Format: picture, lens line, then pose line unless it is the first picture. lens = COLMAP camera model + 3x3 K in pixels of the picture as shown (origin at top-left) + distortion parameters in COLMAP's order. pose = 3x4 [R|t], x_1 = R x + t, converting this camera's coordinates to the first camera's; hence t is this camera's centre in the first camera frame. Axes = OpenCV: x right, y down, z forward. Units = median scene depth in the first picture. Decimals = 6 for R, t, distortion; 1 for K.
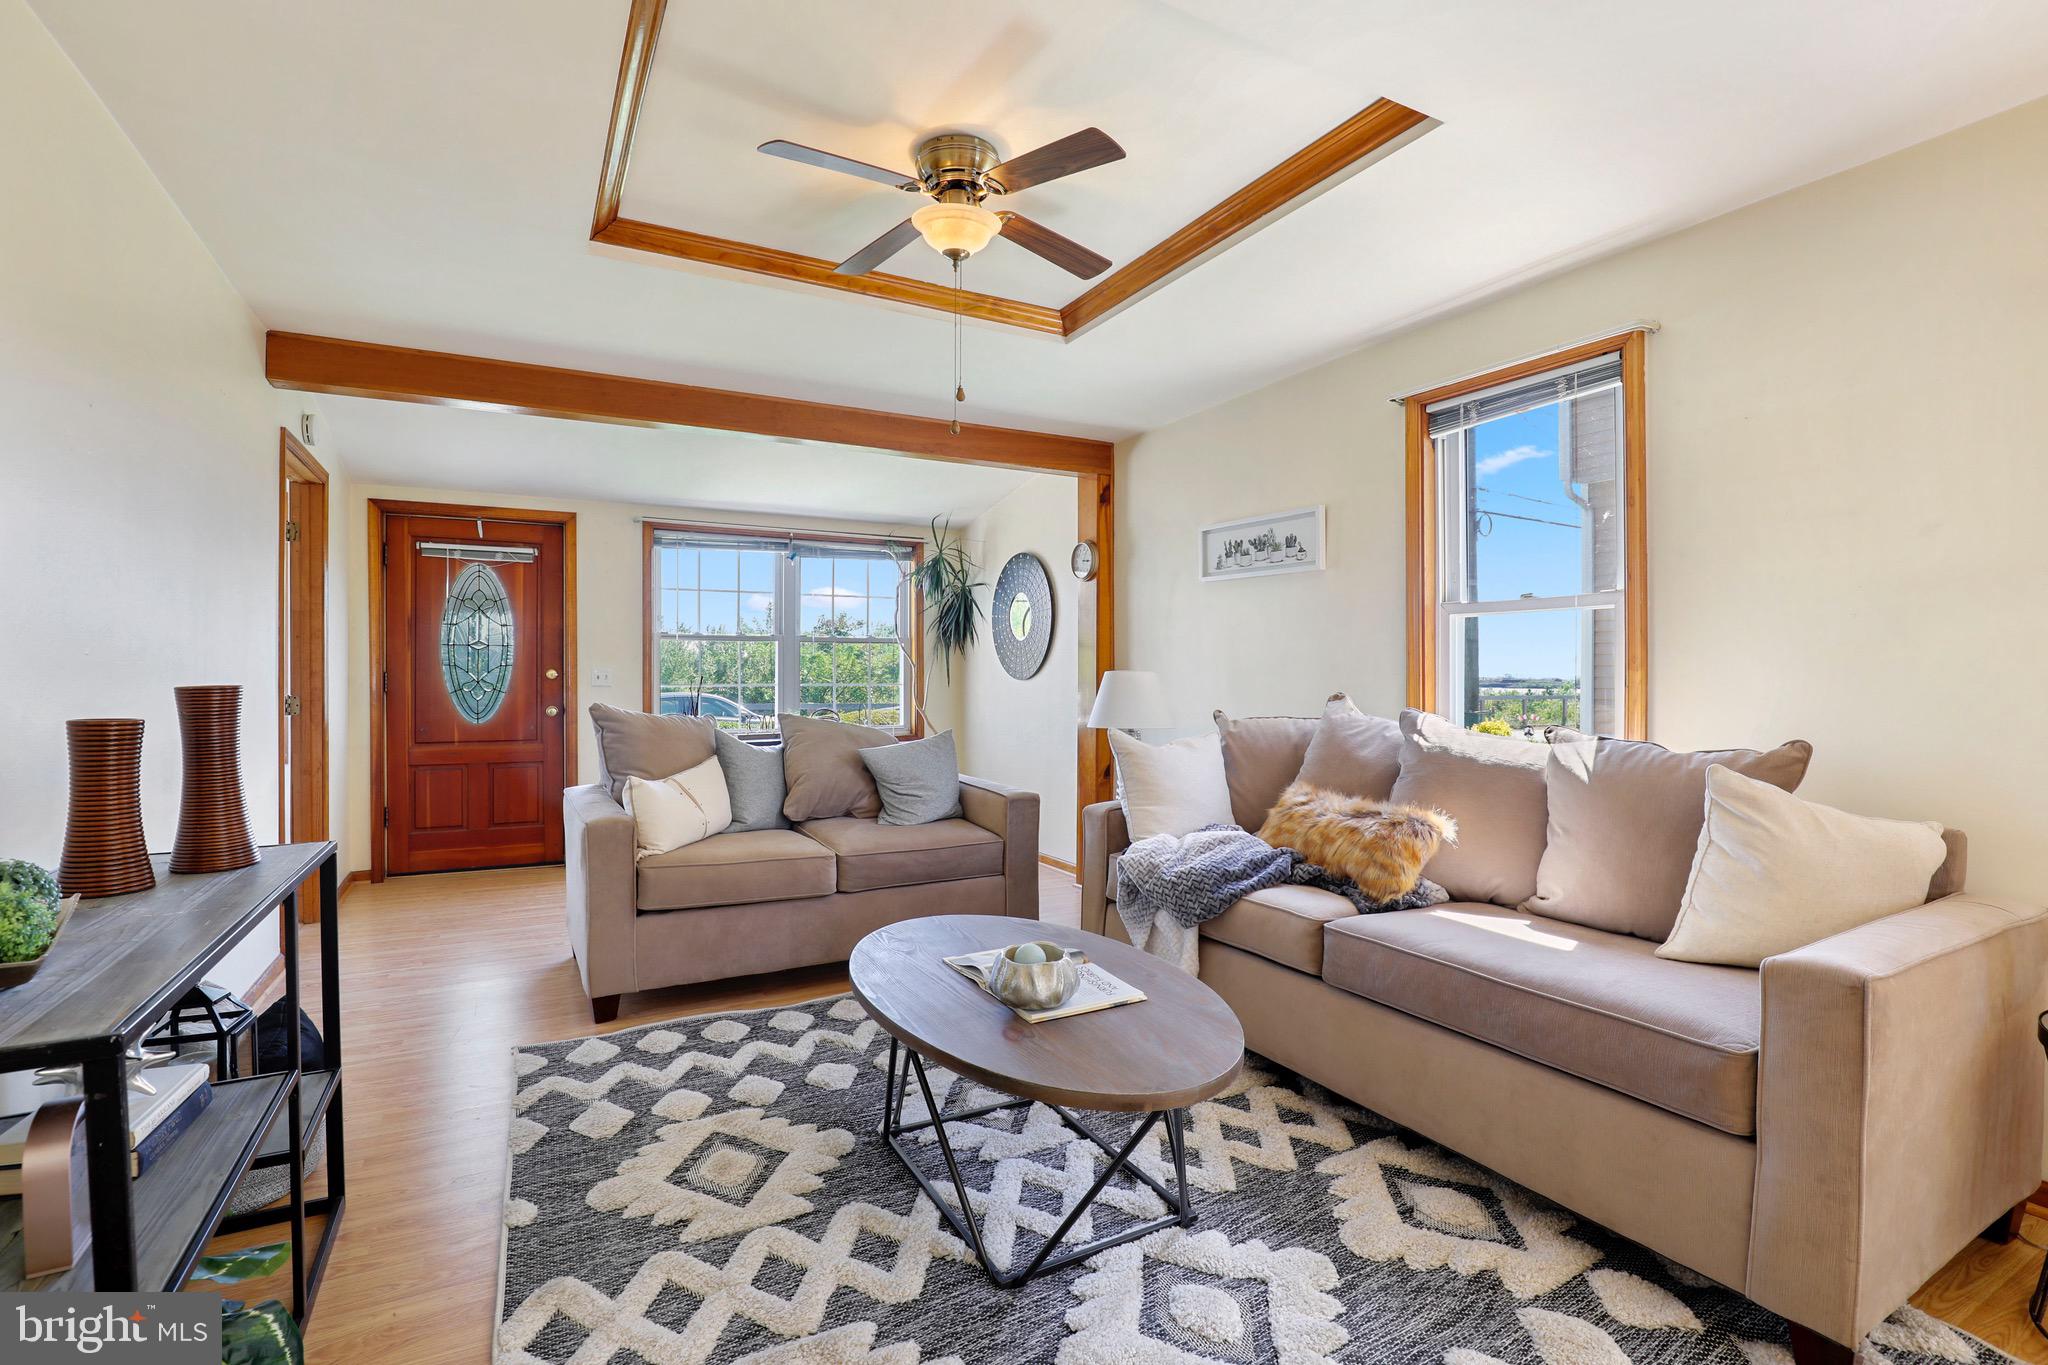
lens RADIAL K [[947.1, 0, 1018.0], [0, 947.1, 677.7], [0, 0, 1]] dist [-0.032403, -0.000011]
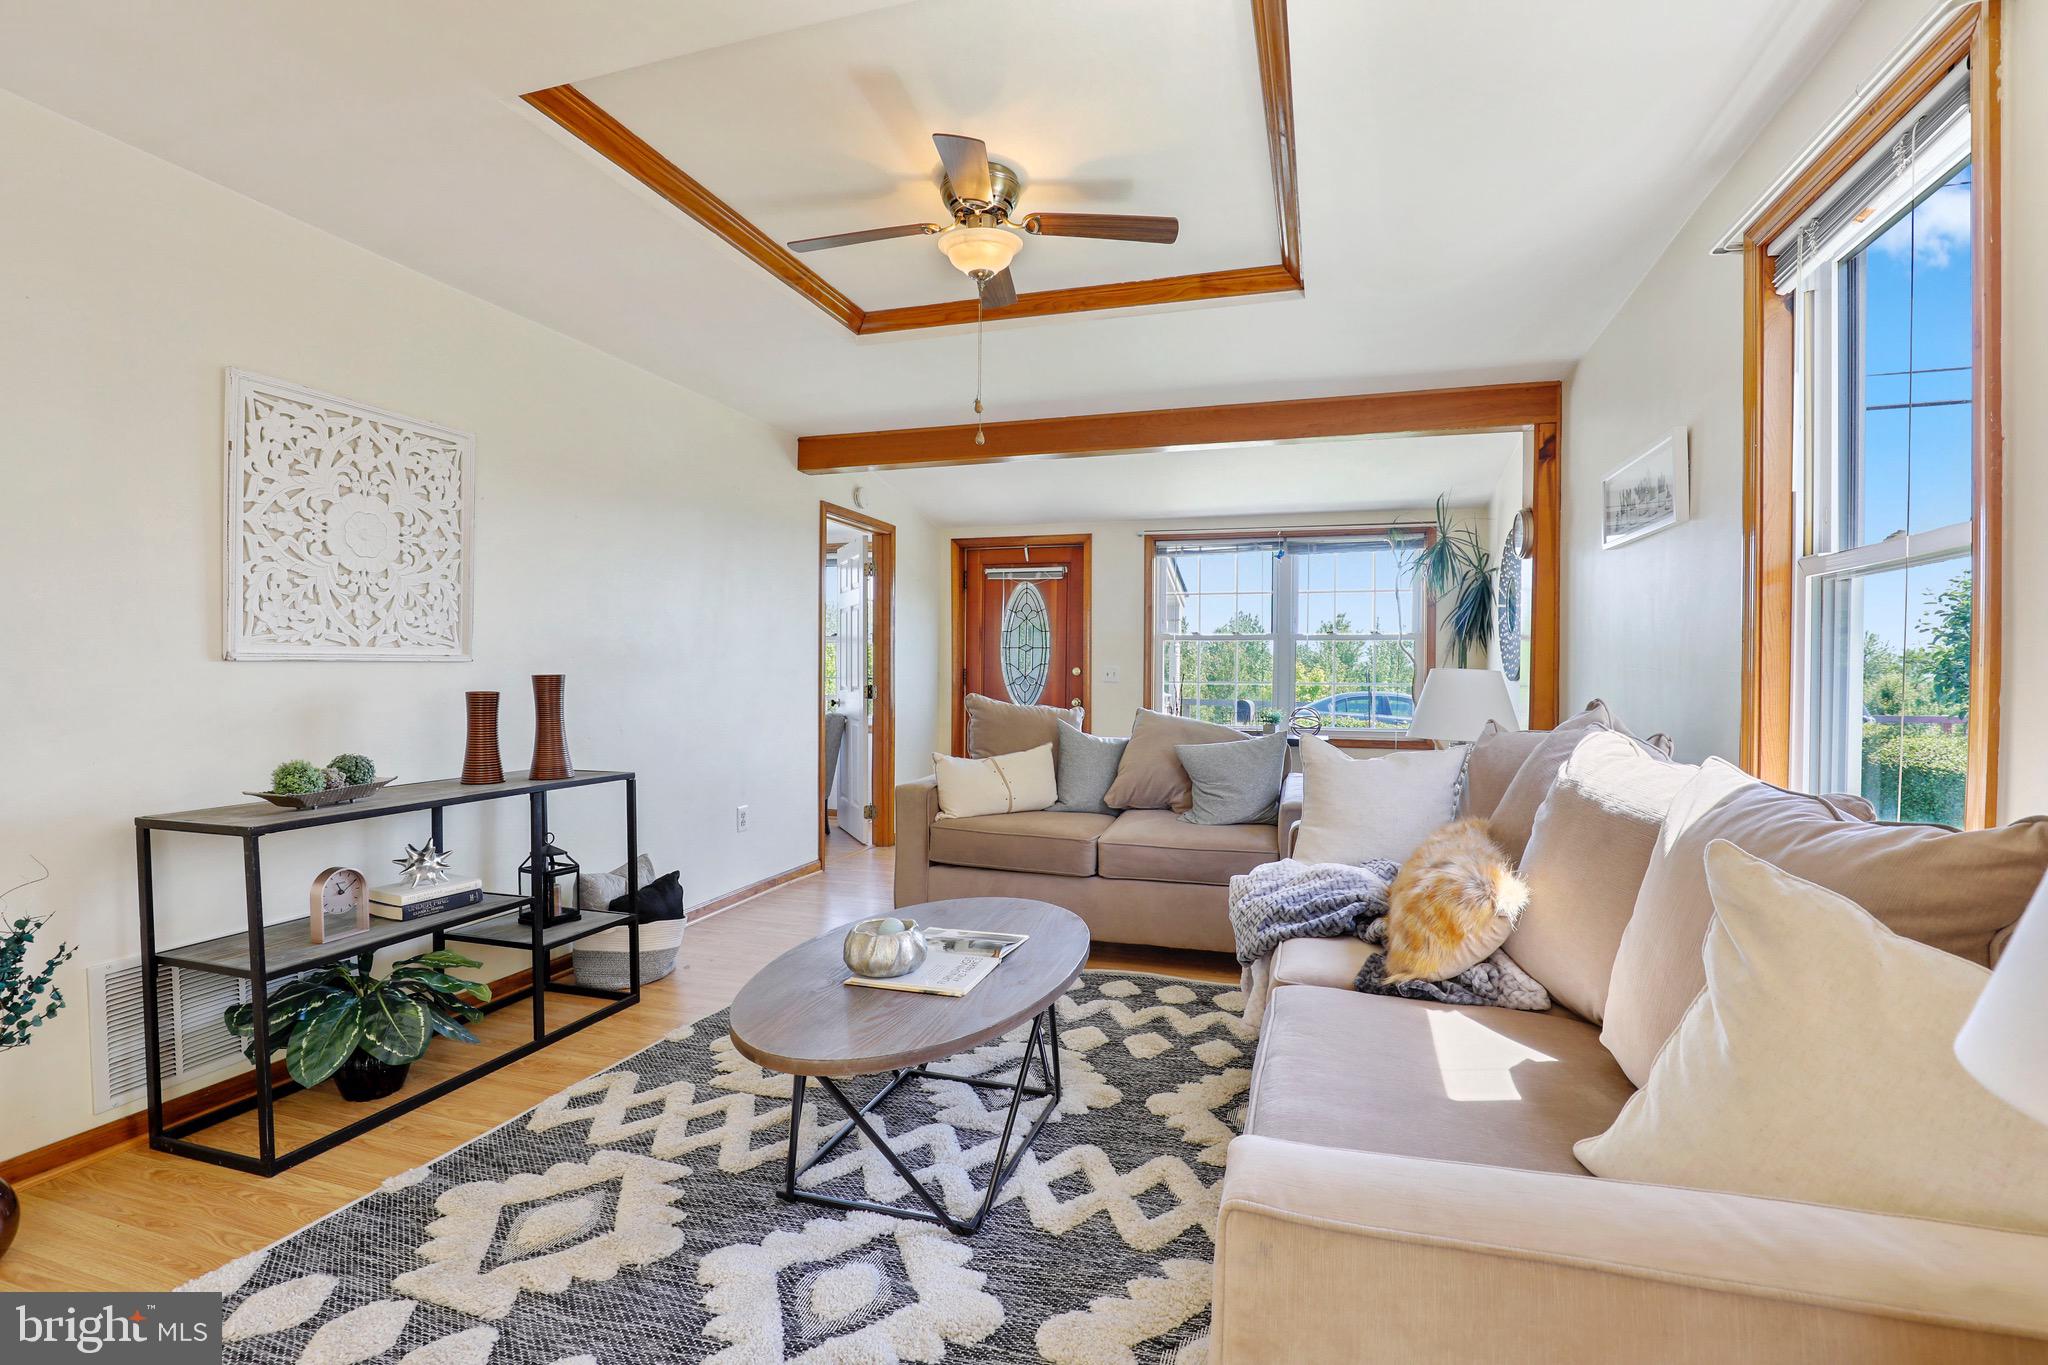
lens RADIAL K [[937.4, 0, 1026.8], [0, 937.4, 690.2], [0, 0, 1]] dist [-0.028022, 0.000433]
pose [[0.696716, 0.018305, -0.717114, 0.359304], [-0.008708, 0.999817, 0.017061, 0.000252], [0.717294, -0.005642, 0.696747, 0.148040]]
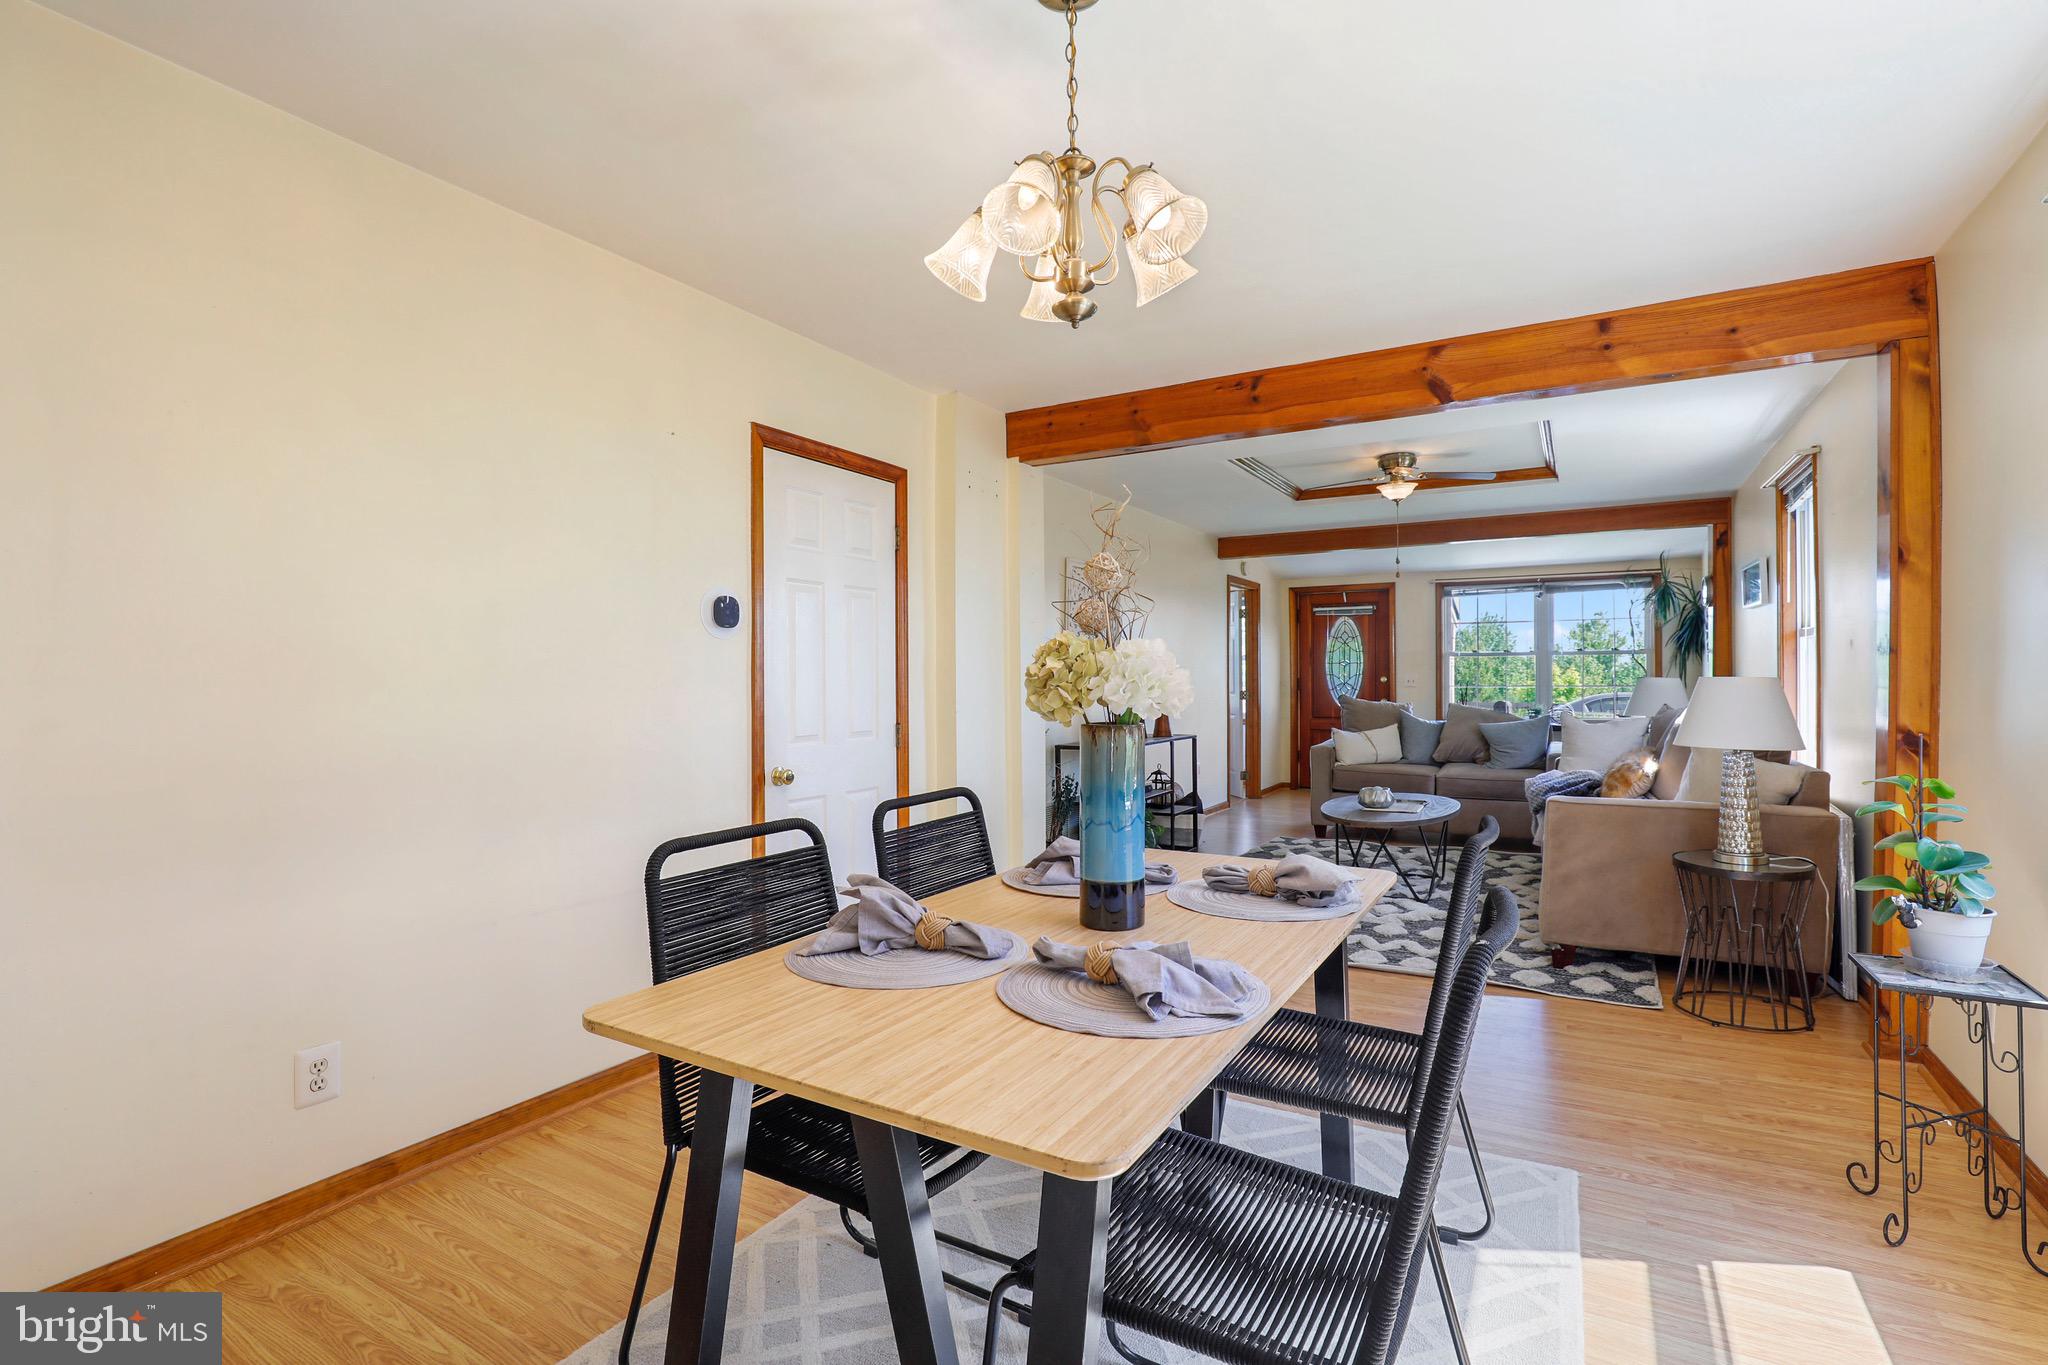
lens RADIAL K [[937.4, 0, 1026.8], [0, 937.4, 690.2], [0, 0, 1]] dist [-0.028022, 0.000433]
pose [[0.514668, 0.006040, -0.857368, 0.699971], [0.005833, 0.999927, 0.010546, -0.006921], [0.857370, -0.010429, 0.514596, -0.468776]]
